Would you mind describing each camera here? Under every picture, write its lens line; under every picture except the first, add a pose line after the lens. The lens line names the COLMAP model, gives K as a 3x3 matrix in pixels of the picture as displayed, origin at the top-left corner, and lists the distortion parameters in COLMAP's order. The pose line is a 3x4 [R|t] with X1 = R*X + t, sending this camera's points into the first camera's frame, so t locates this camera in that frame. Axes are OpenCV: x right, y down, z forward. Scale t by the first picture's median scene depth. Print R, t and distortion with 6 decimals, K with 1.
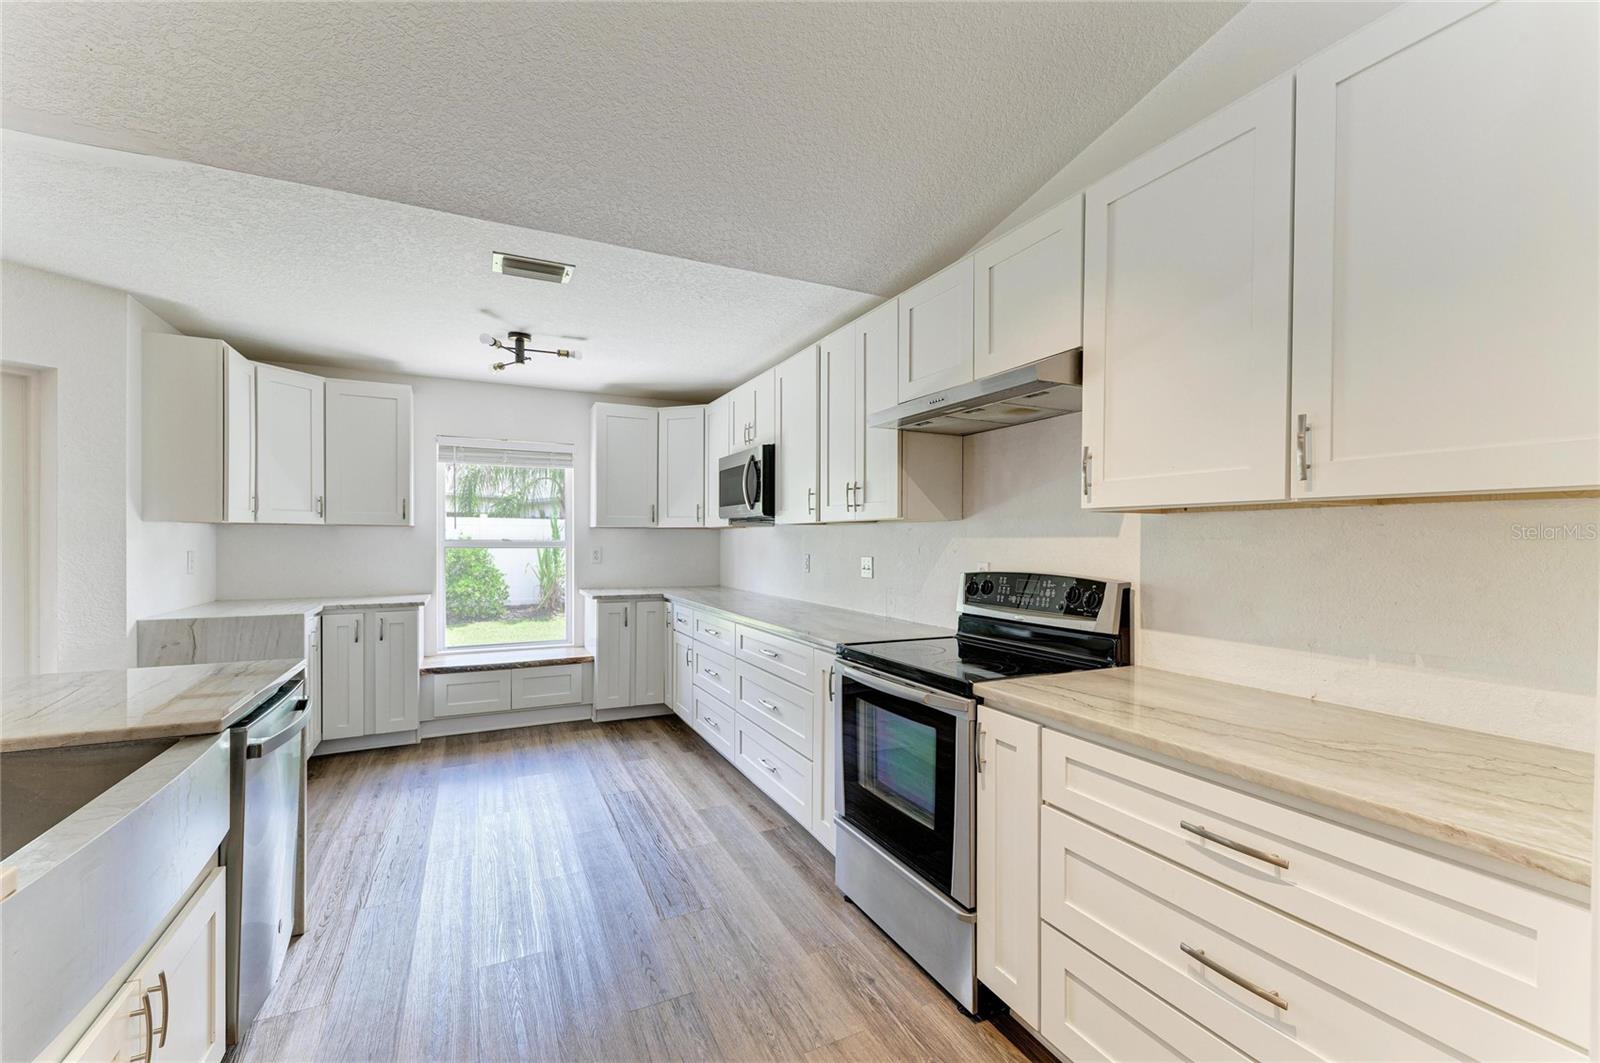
lens RADIAL K [[675.9, 0, 808.3], [0, 675.9, 543.1], [0, 0, 1]] dist [0.022069, -0.008036]
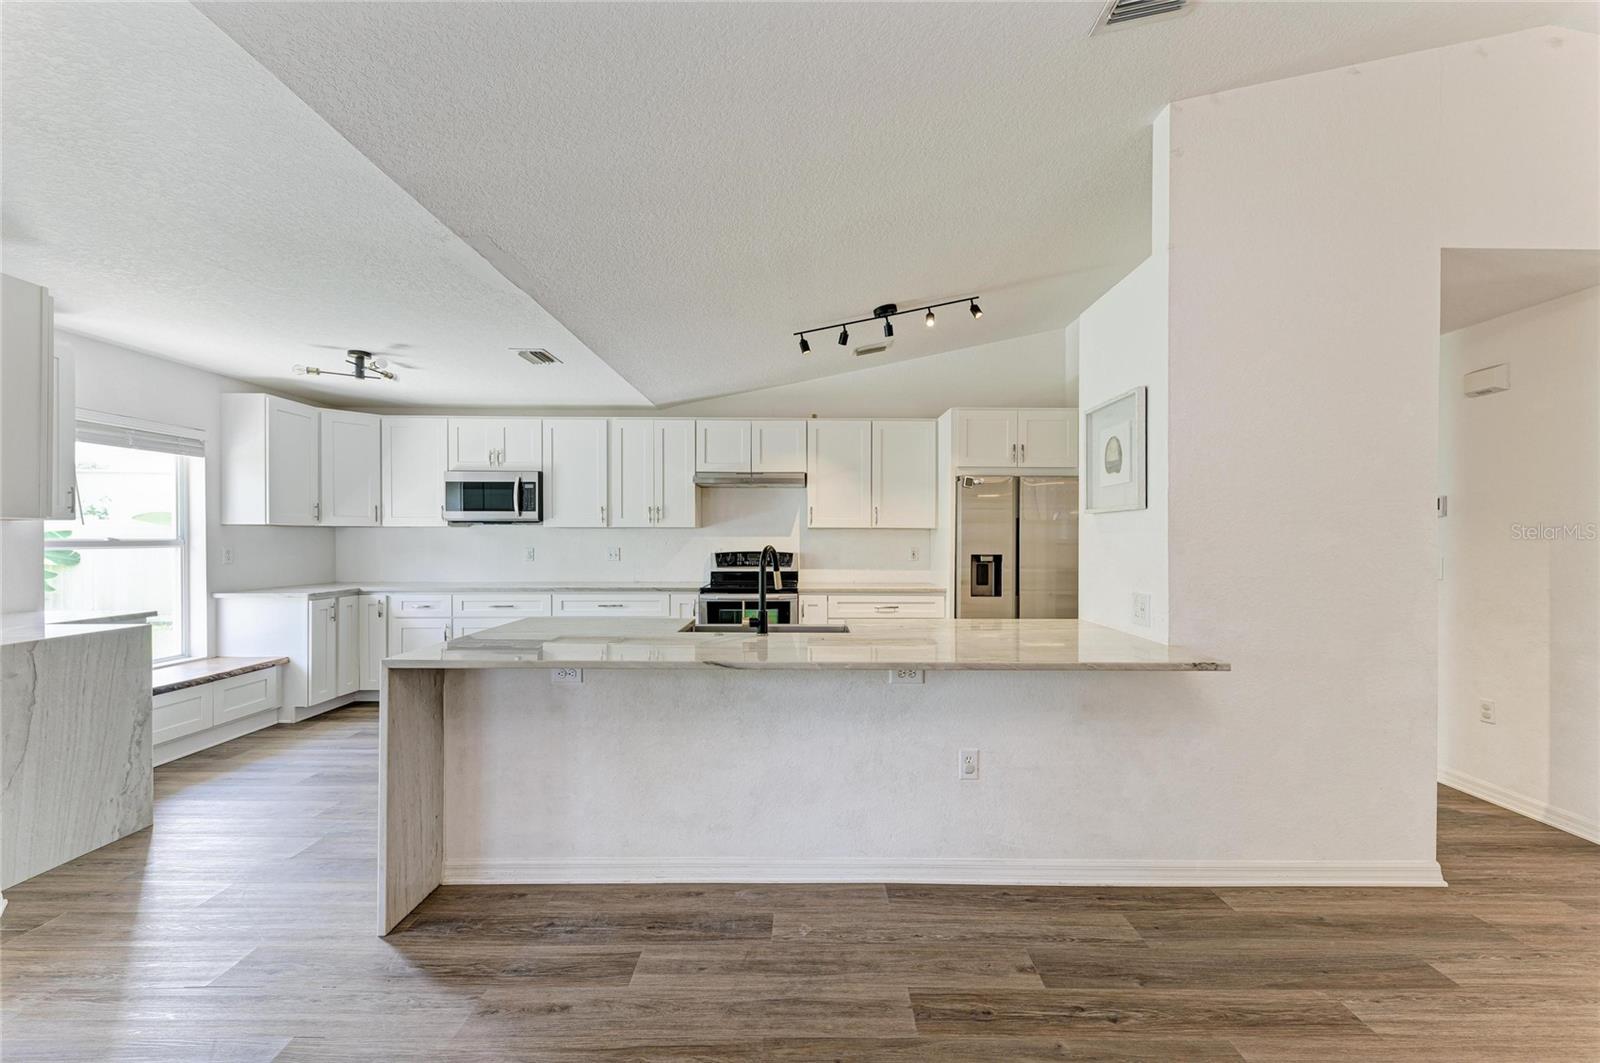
lens RADIAL K [[627.4, 0, 810.8], [0, 627.4, 539.0], [0, 0, 1]] dist [0.012801, -0.000182]
pose [[0.431948, -0.004769, 0.901886, -0.965933], [0.003473, 0.999987, 0.003624, -0.005000], [-0.901892, 0.001567, 0.431959, -0.091774]]
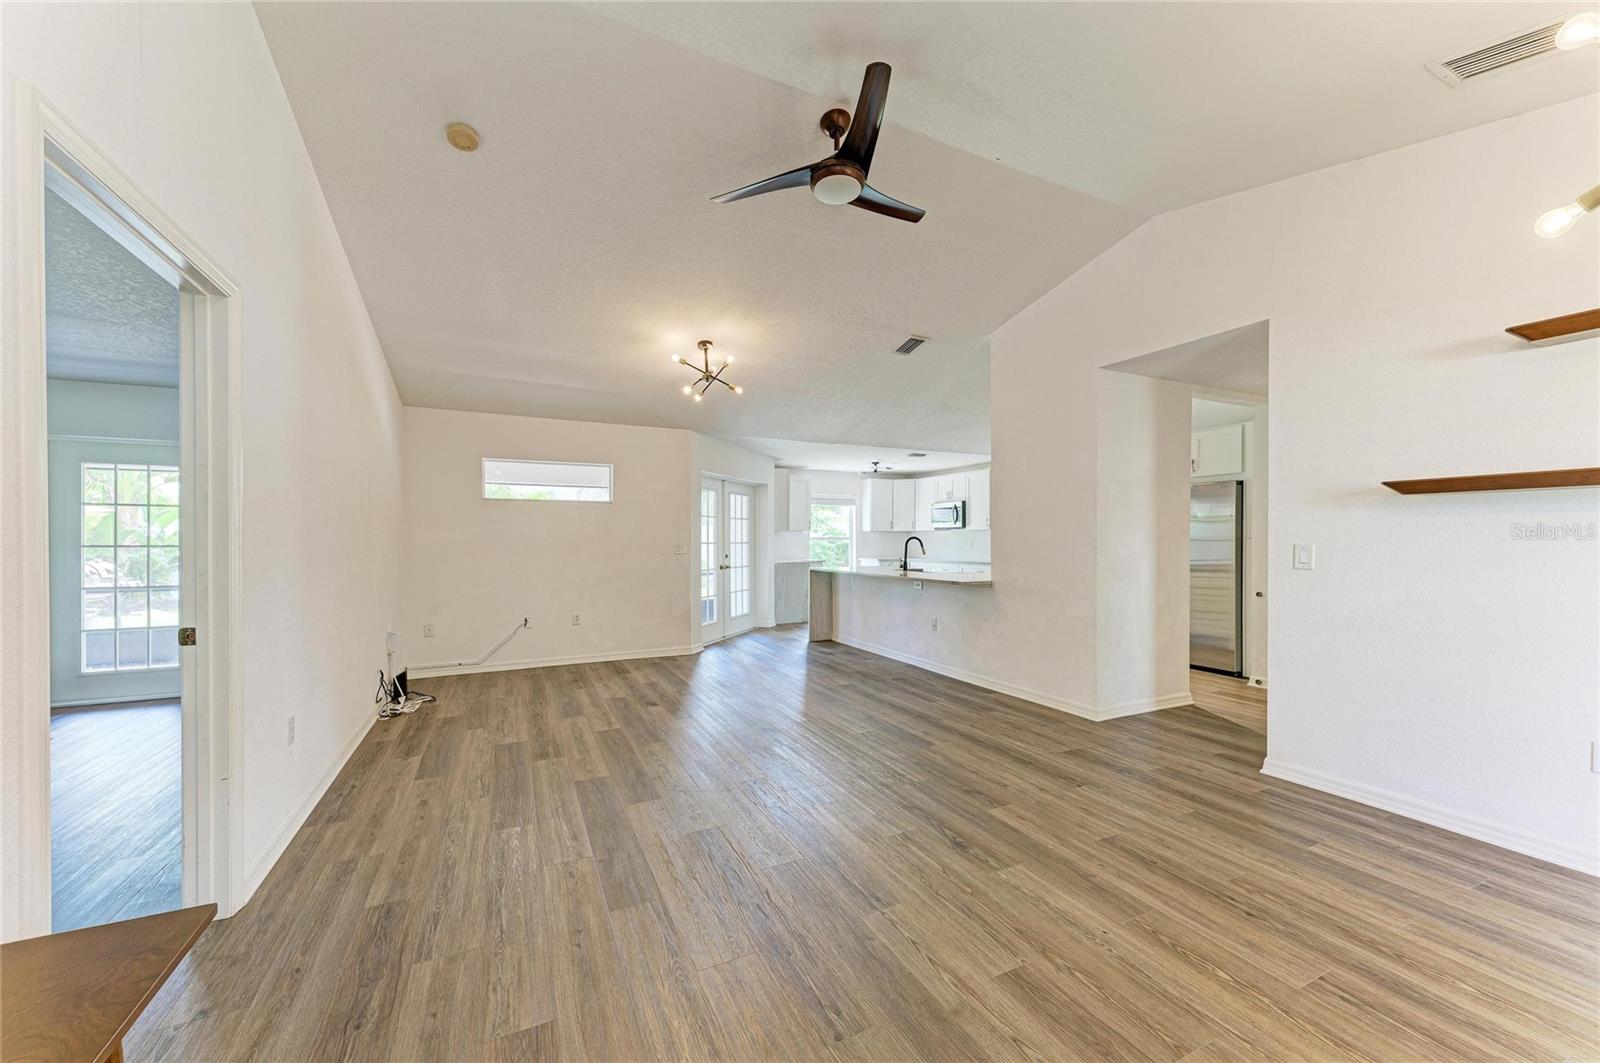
lens RADIAL K [[608.8, 0, 808.5], [0, 608.8, 541.1], [0, 0, 1]] dist [0.025254, -0.008393]
pose [[0.999982, -0.005771, 0.001532, -0.658883], [0.005775, 0.999980, -0.002601, 0.019481], [-0.001517, 0.002609, 0.999995, -1.404939]]
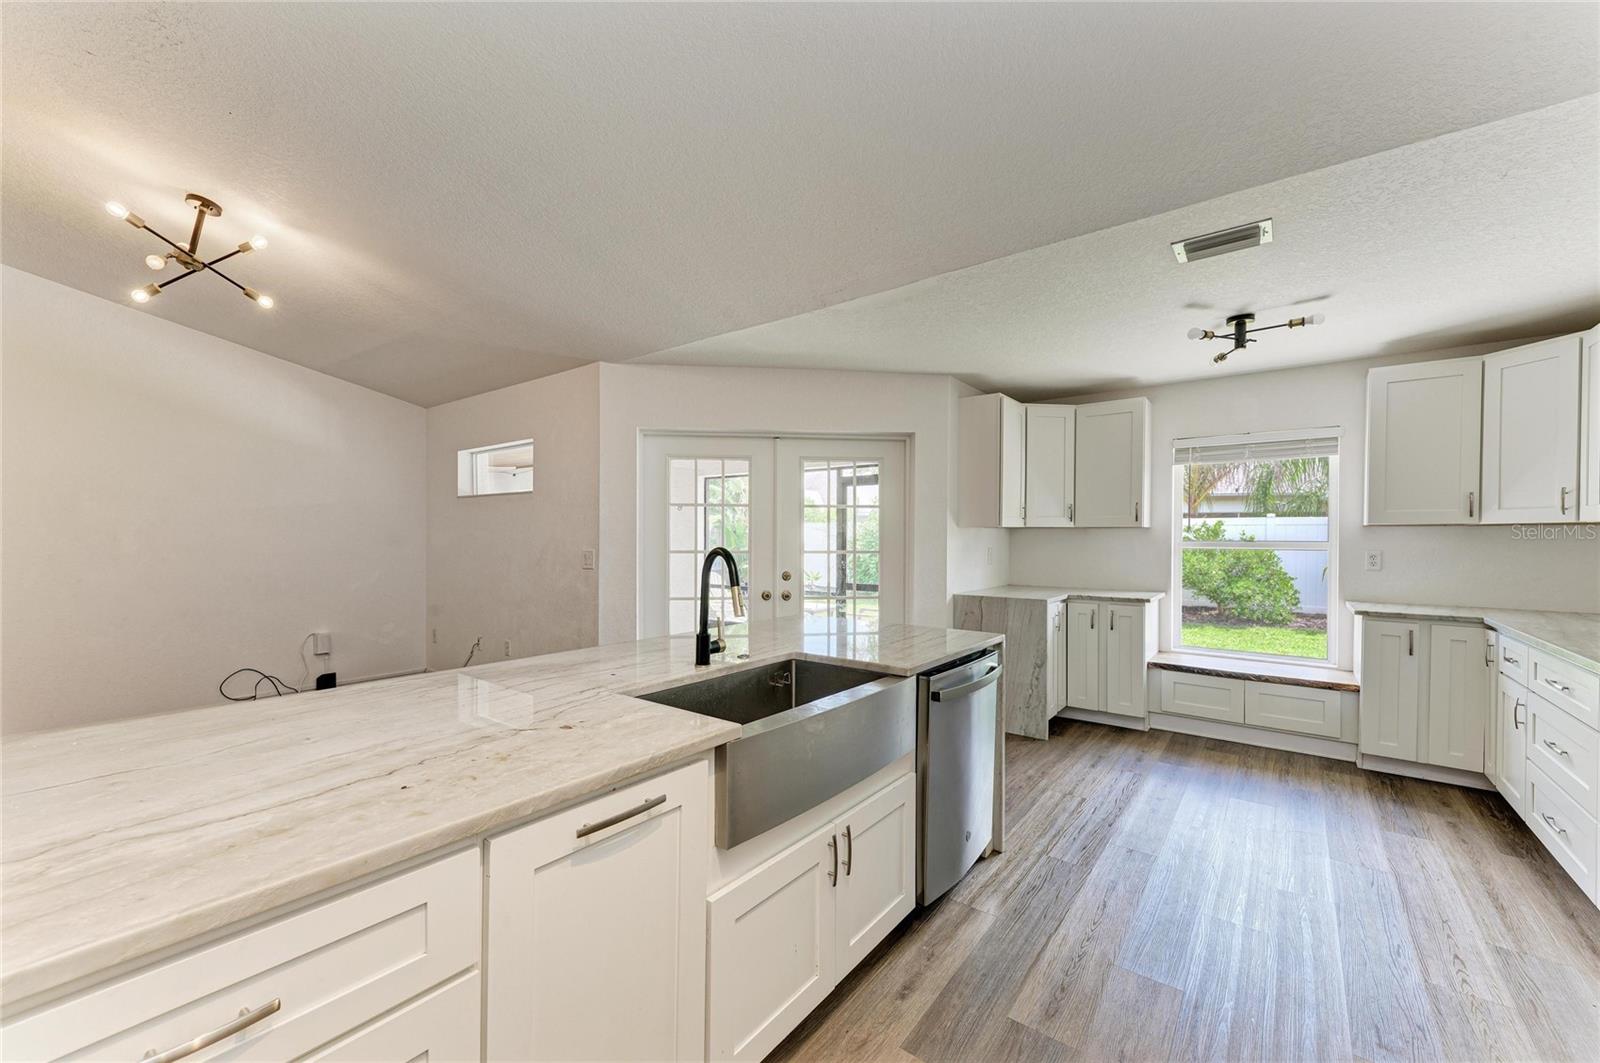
lens RADIAL K [[627.2, 0, 810.5], [0, 627.2, 545.3], [0, 0, 1]] dist [0.030091, -0.009947]
pose [[0.450196, 0.010201, -0.892871, 0.077966], [-0.007096, 0.999944, 0.007846, -0.001303], [0.892902, 0.002803, 0.450243, 0.089142]]
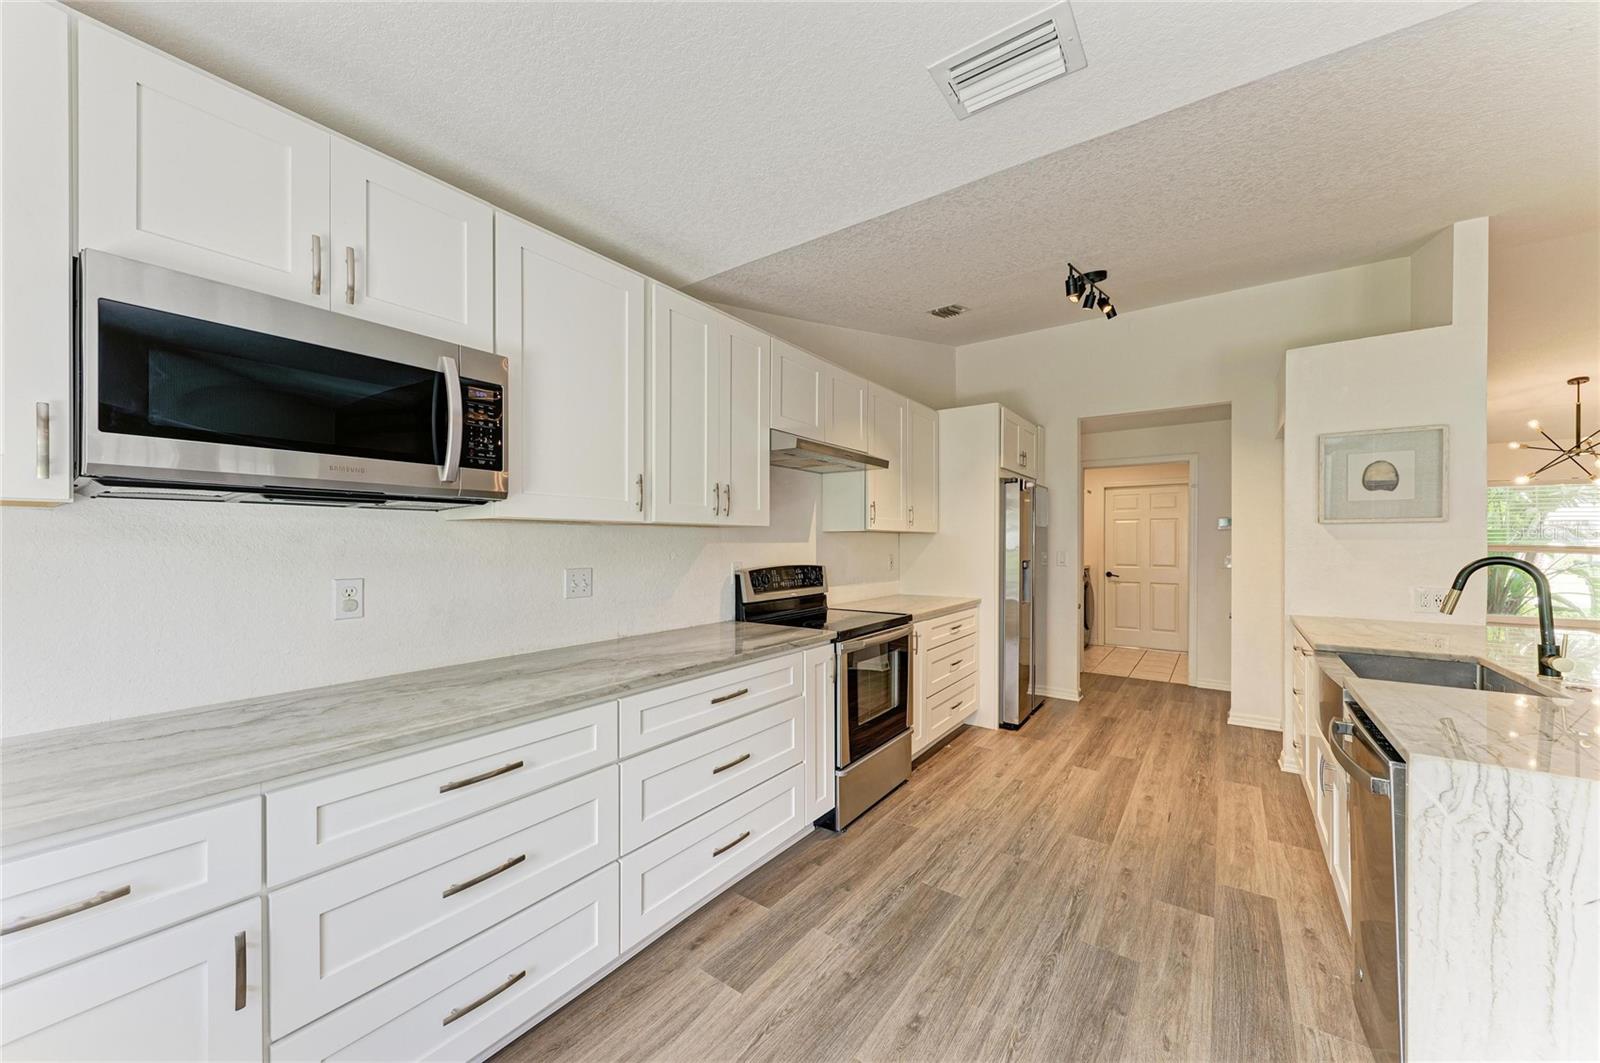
lens RADIAL K [[584.7, 0, 810.0], [0, 584.7, 540.5], [0, 0, 1]] dist [0.023529, -0.006568]
pose [[-0.480106, -0.003155, 0.877205, -0.527350], [0.000687, 0.999992, 0.003973, -0.011362], [-0.877210, 0.002510, -0.480100, 0.959112]]
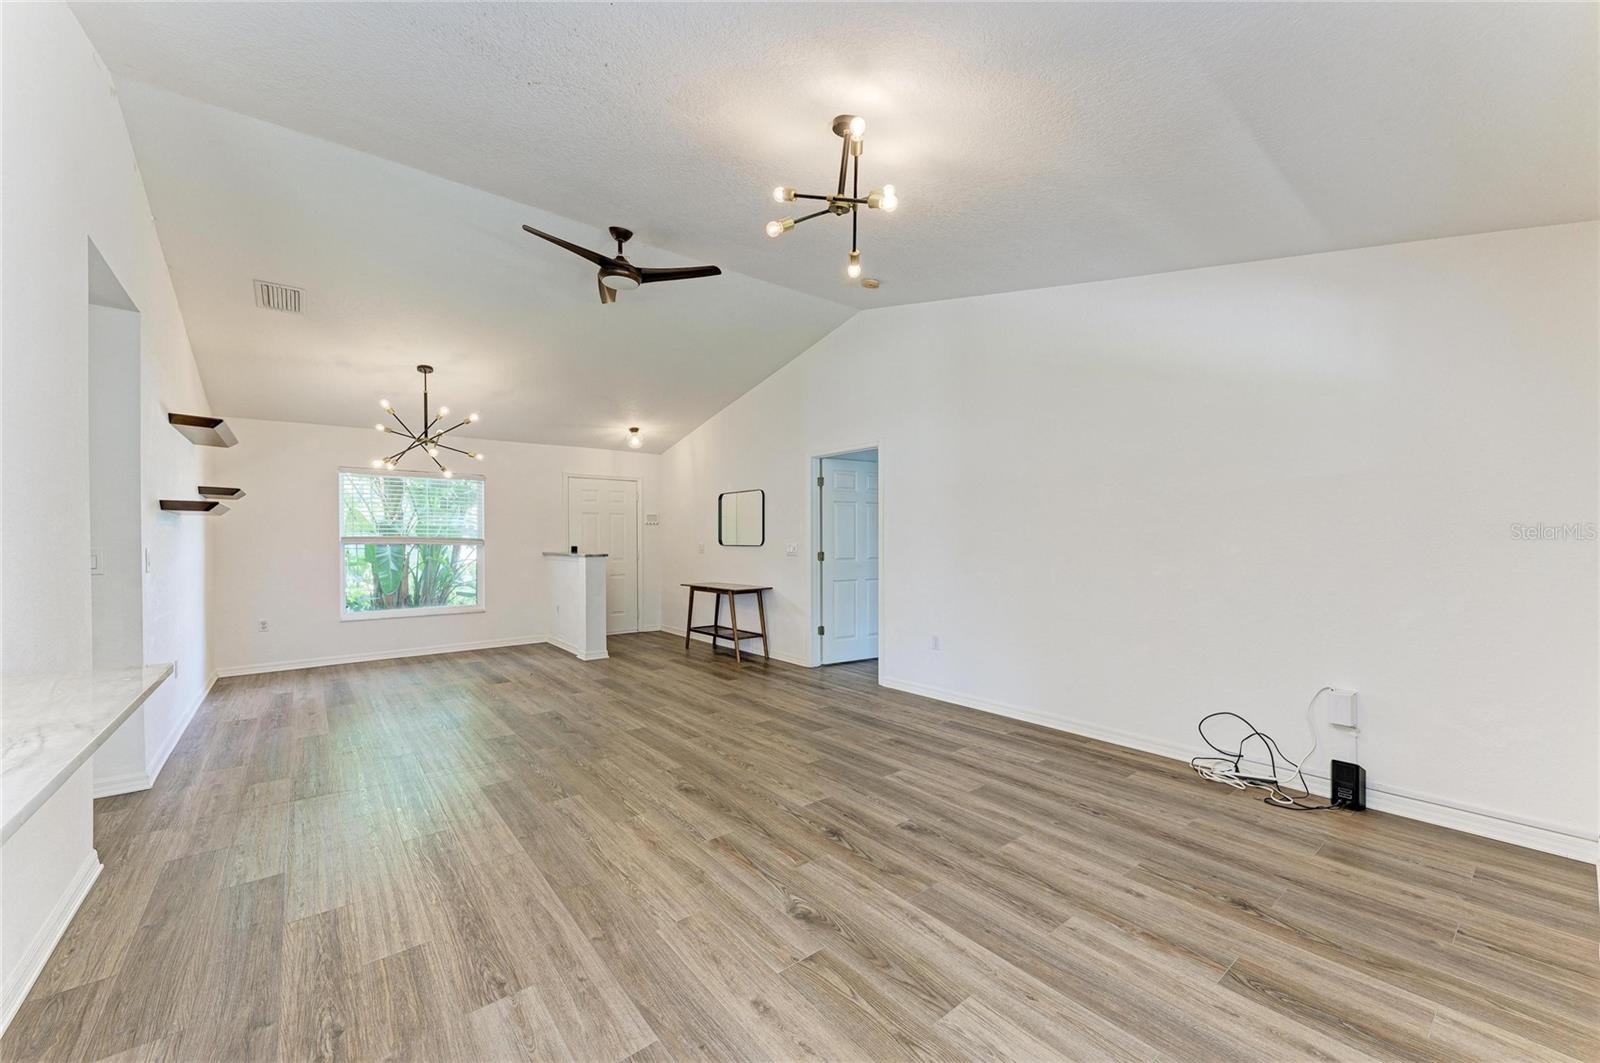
lens RADIAL K [[616.2, 0, 812.4], [0, 616.2, 544.4], [0, 0, 1]] dist [0.020408, -0.007623]
pose [[-0.973592, 0.002673, -0.228280, -0.695696], [-0.000194, 0.999921, 0.012539, 0.008170], [0.228295, 0.012252, -0.973515, 0.359825]]
